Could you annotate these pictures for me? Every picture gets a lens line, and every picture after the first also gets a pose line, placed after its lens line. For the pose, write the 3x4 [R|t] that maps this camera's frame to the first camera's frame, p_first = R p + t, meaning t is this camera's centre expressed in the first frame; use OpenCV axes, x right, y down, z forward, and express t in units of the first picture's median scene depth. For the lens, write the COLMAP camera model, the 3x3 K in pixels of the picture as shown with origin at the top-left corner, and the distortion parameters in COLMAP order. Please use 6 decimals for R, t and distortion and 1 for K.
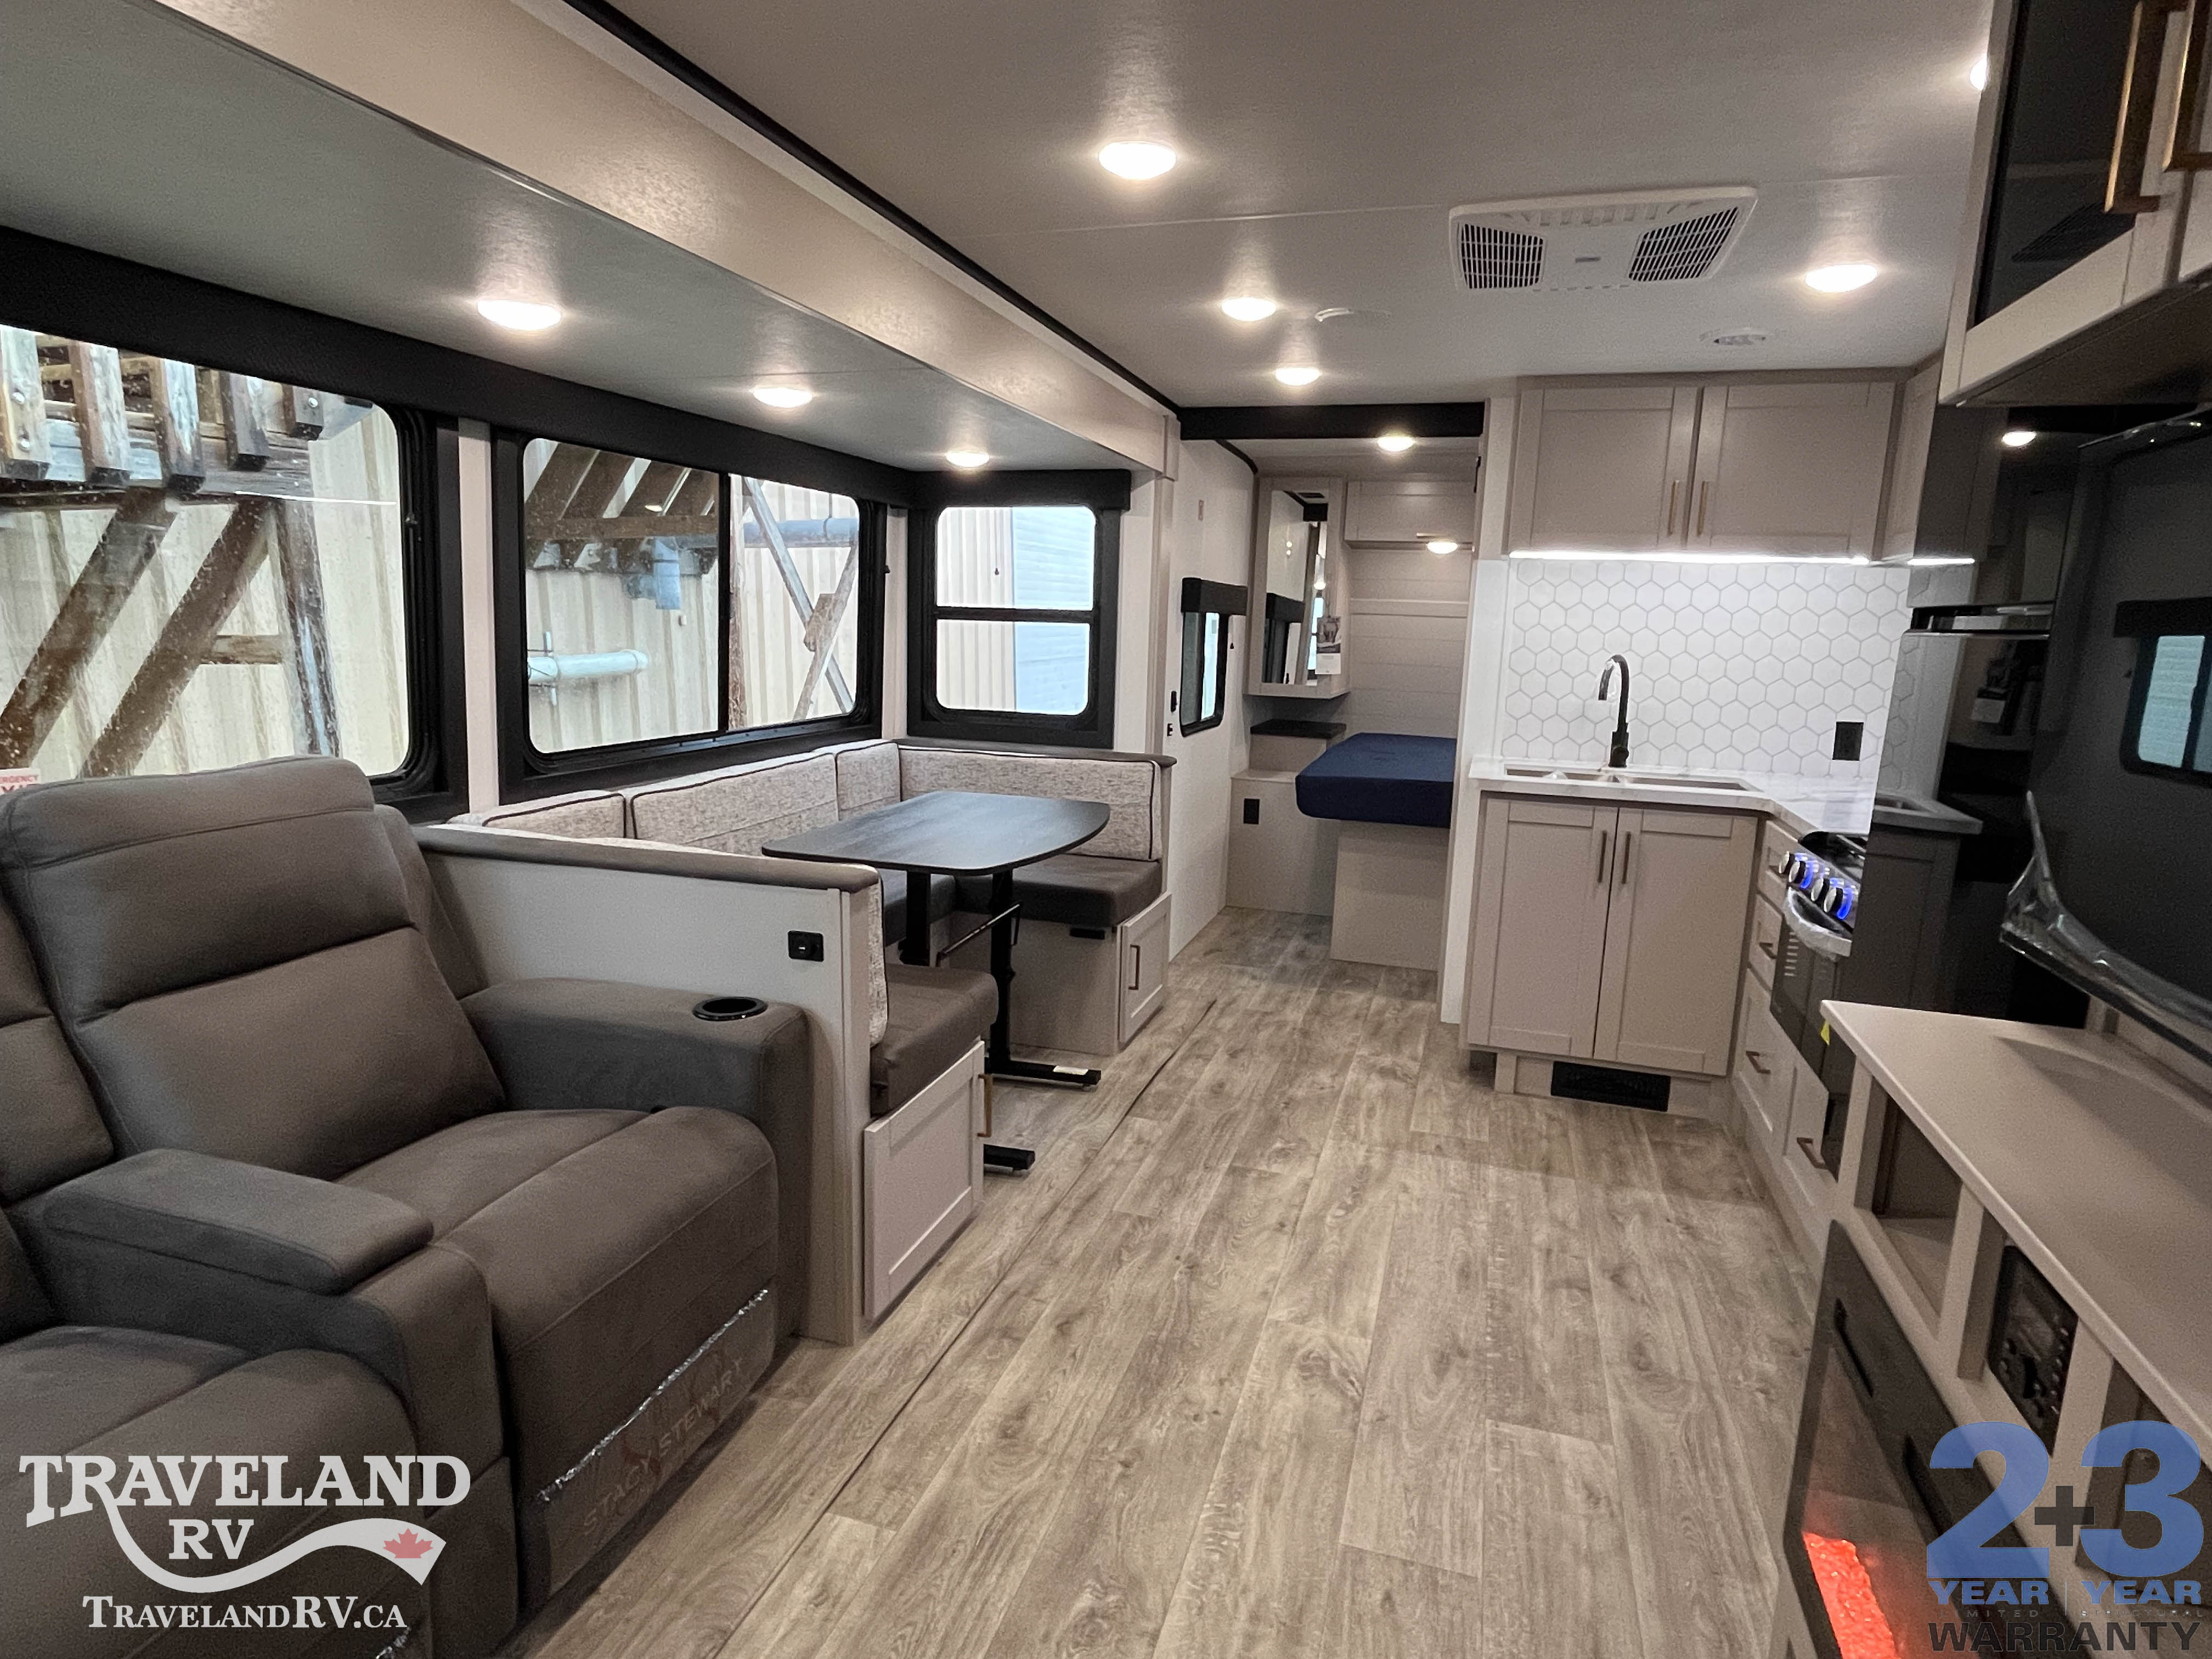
lens RADIAL K [[1218.5, 0, 1100.1], [0, 1218.5, 821.5], [0, 0, 1]] dist [-0.003984, 0.001963]
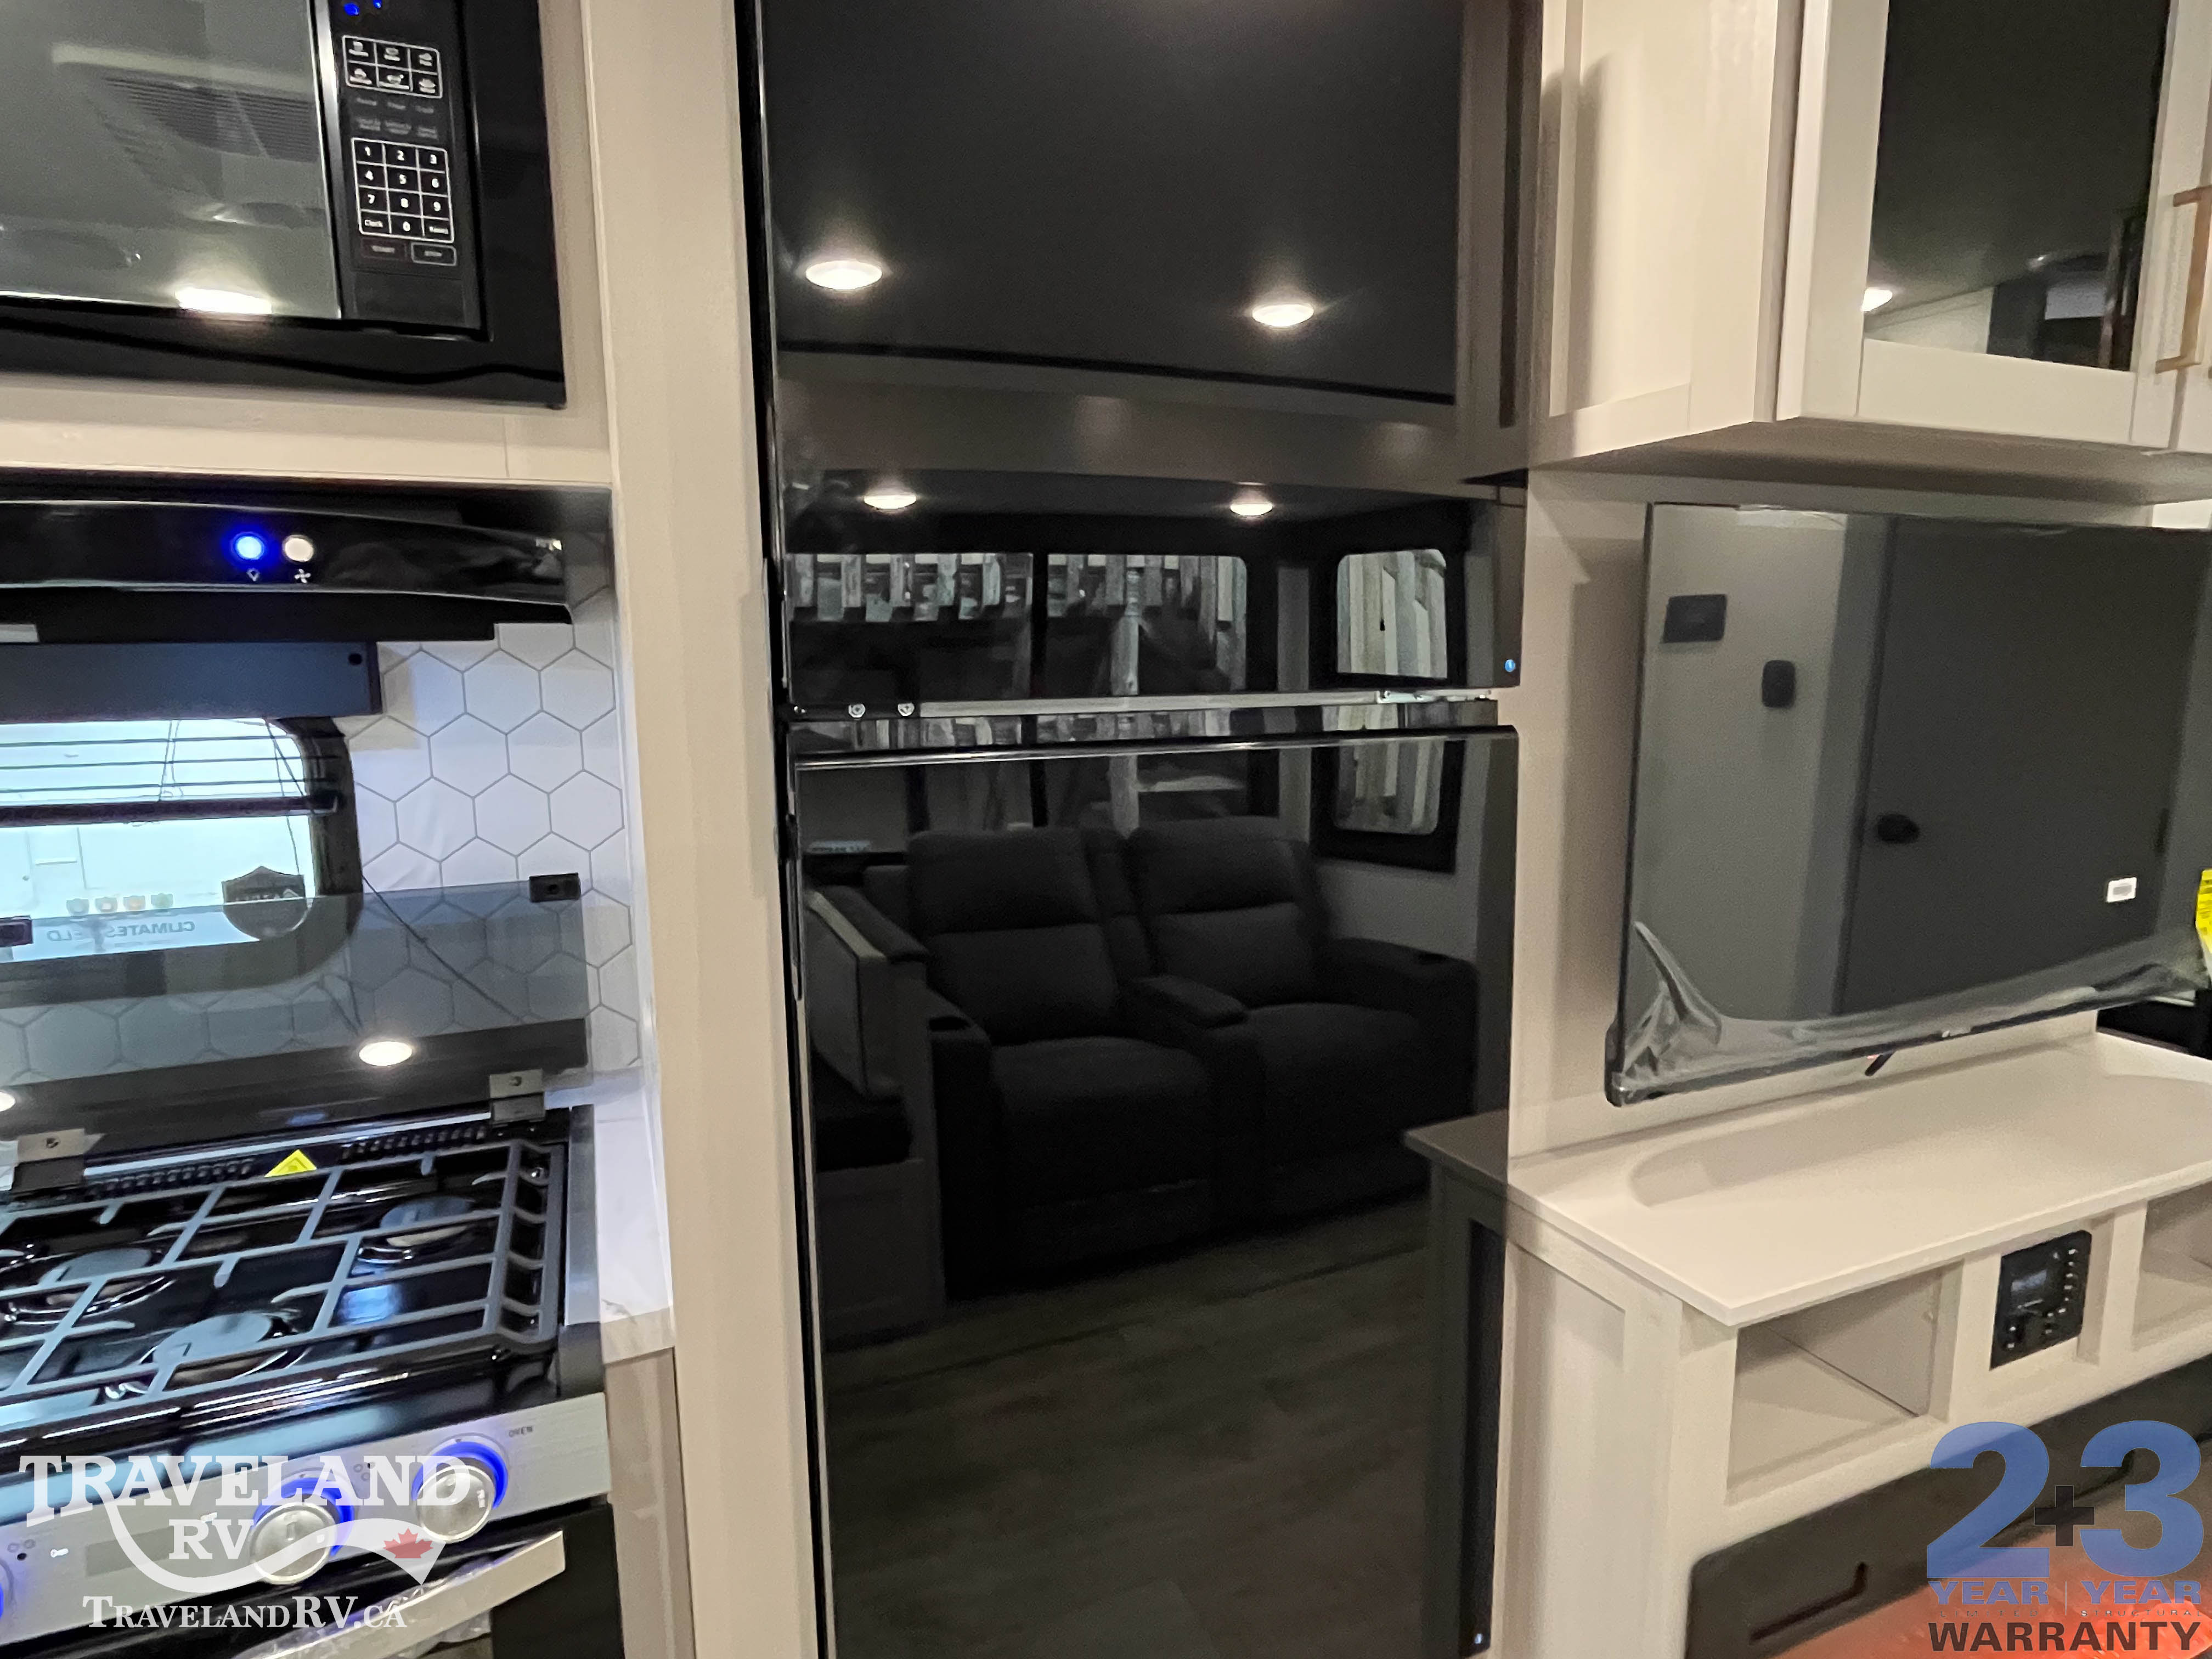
lens RADIAL K [[1218.5, 0, 1098.3], [0, 1218.5, 833.2], [0, 0, 1]] dist [-0.003984, 0.001963]
pose [[-0.646642, -0.131491, 0.751375, 0.185889], [0.119922, 0.955257, 0.270376, -0.163226], [-0.753308, 0.264943, -0.601940, 0.830138]]
